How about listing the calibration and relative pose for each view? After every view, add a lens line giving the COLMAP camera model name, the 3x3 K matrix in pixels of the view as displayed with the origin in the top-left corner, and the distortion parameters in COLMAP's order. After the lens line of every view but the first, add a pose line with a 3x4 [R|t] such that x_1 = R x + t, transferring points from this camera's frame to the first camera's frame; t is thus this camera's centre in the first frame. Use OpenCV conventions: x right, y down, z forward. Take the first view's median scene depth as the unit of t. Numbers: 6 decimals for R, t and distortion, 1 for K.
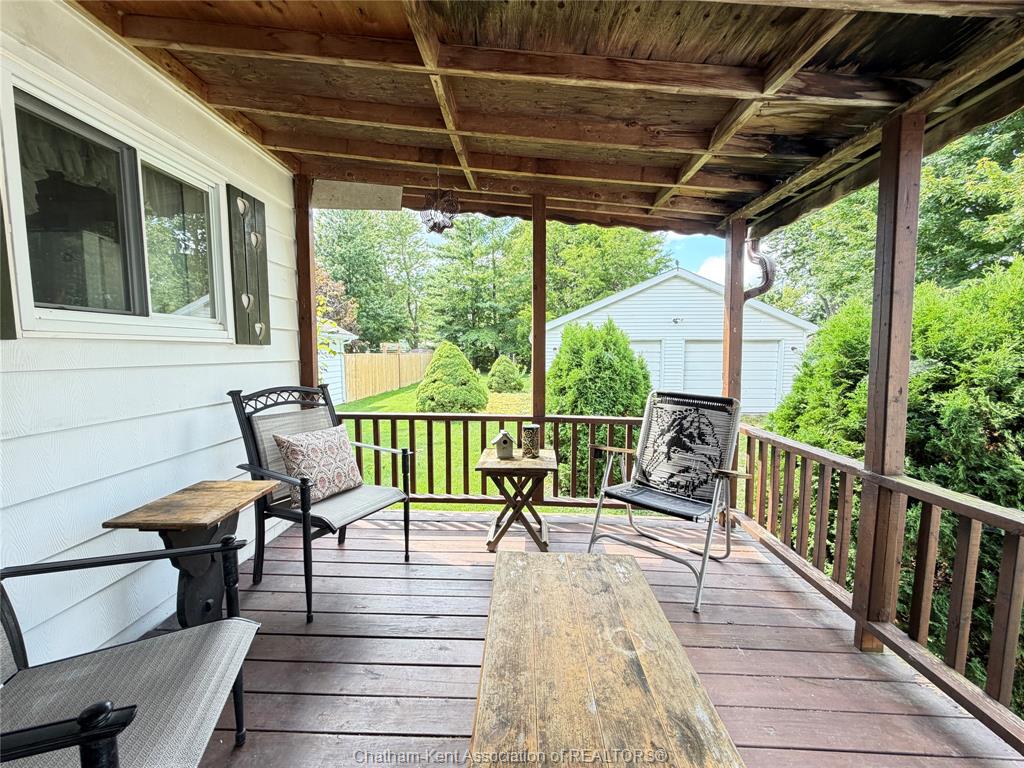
lens RADIAL K [[411.4, 0, 506.4], [0, 411.4, 383.9], [0, 0, 1]] dist [0.001654, -0.000640]
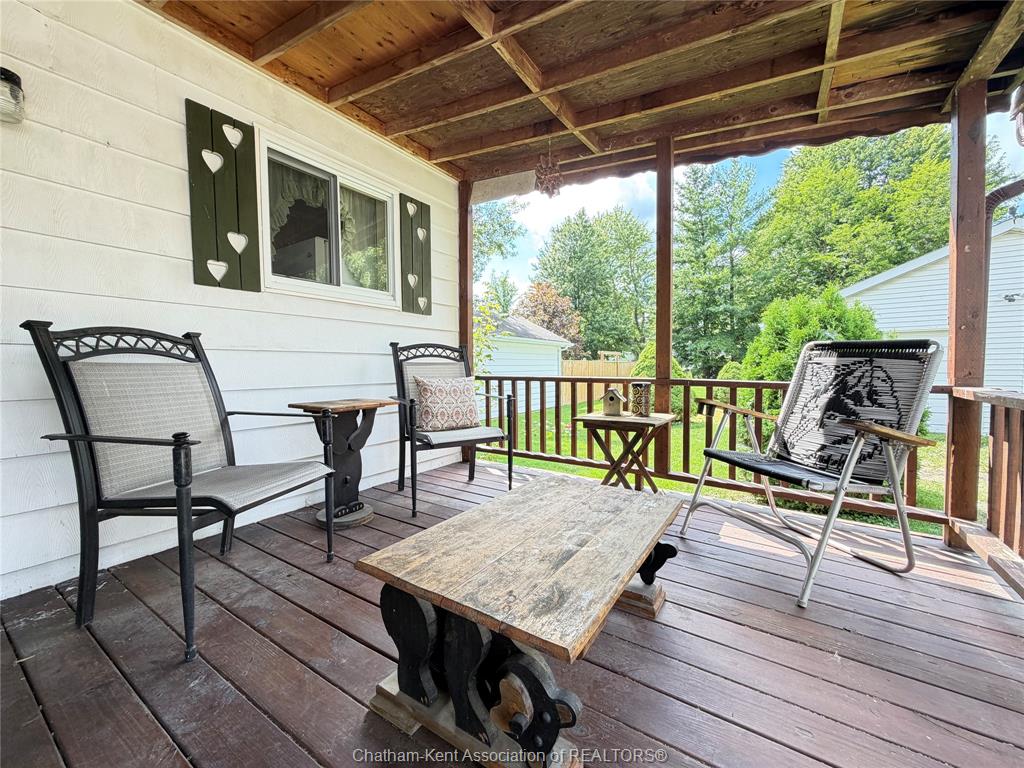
lens RADIAL K [[411.4, 0, 509.5], [0, 411.4, 386.2], [0, 0, 1]] dist [0.001654, -0.000640]
pose [[0.849097, 0.016811, -0.527970, 0.314319], [-0.037179, 0.998917, -0.027986, 0.154102], [0.526927, 0.043392, 0.848802, 0.057189]]
